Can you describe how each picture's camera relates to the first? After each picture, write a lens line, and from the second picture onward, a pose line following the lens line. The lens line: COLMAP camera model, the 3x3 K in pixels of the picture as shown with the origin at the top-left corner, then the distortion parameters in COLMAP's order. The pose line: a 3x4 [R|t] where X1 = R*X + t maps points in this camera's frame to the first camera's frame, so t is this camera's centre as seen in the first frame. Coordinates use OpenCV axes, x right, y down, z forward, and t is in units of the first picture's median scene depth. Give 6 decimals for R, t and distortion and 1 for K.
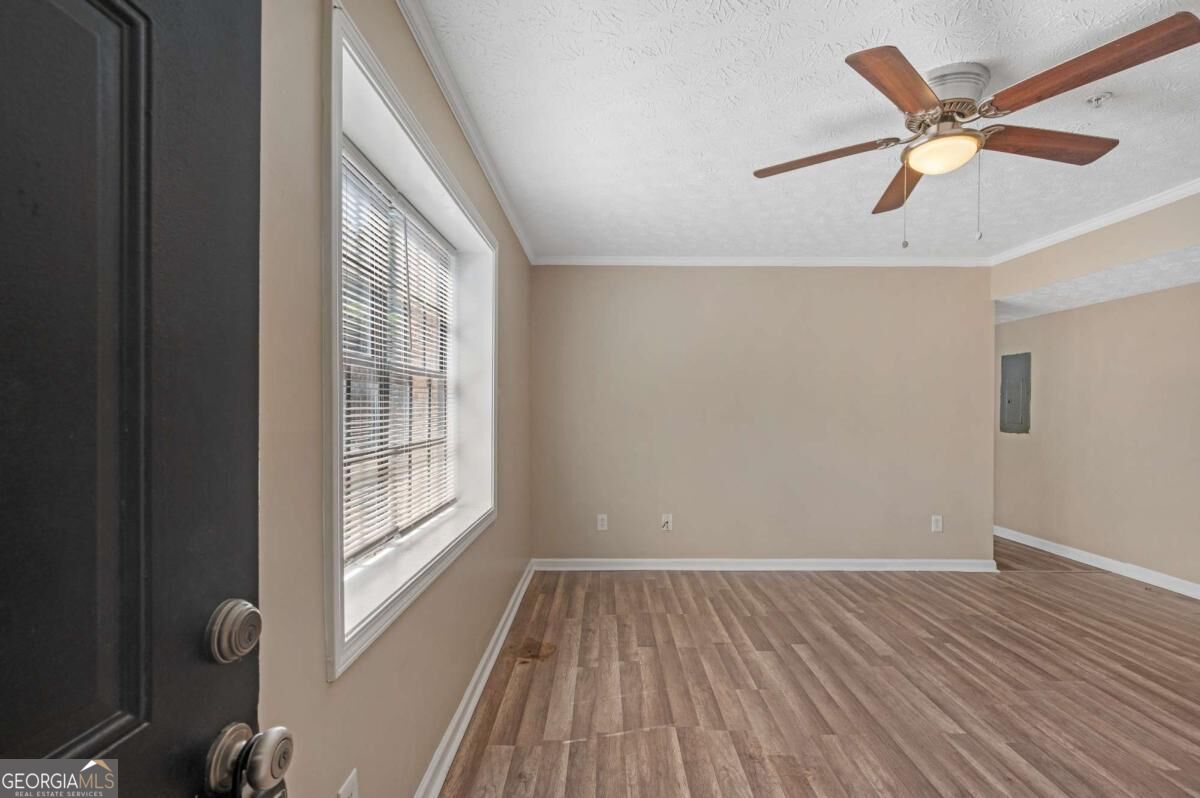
lens RADIAL K [[552.4, 0, 620.2], [0, 552.4, 410.9], [0, 0, 1]] dist [0.001698, 0.000077]
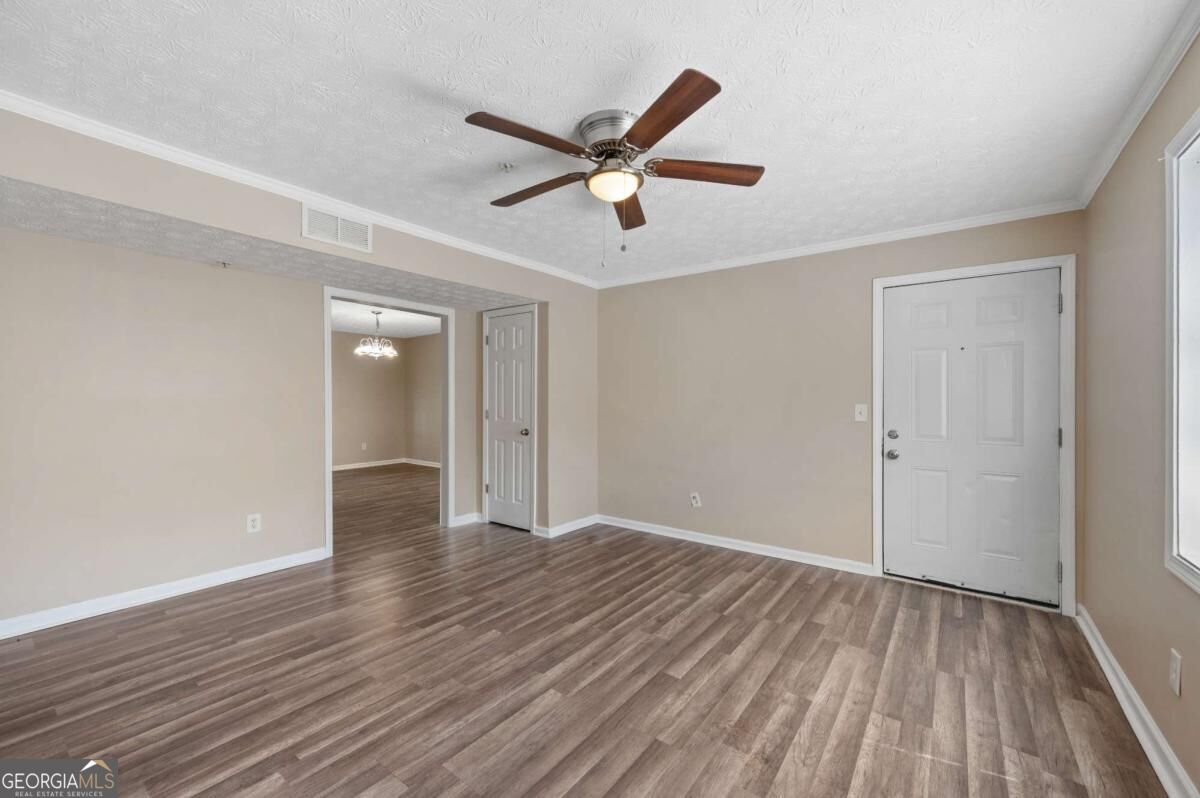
lens RADIAL K [[480.5, 0, 598.6], [0, 480.5, 396.0], [0, 0, 1]] dist [0.005968, -0.001206]
pose [[-0.786403, -0.001941, 0.617711, -0.038804], [-0.006737, 0.999963, -0.005436, -0.001291], [-0.617677, -0.008436, -0.786387, 1.443525]]
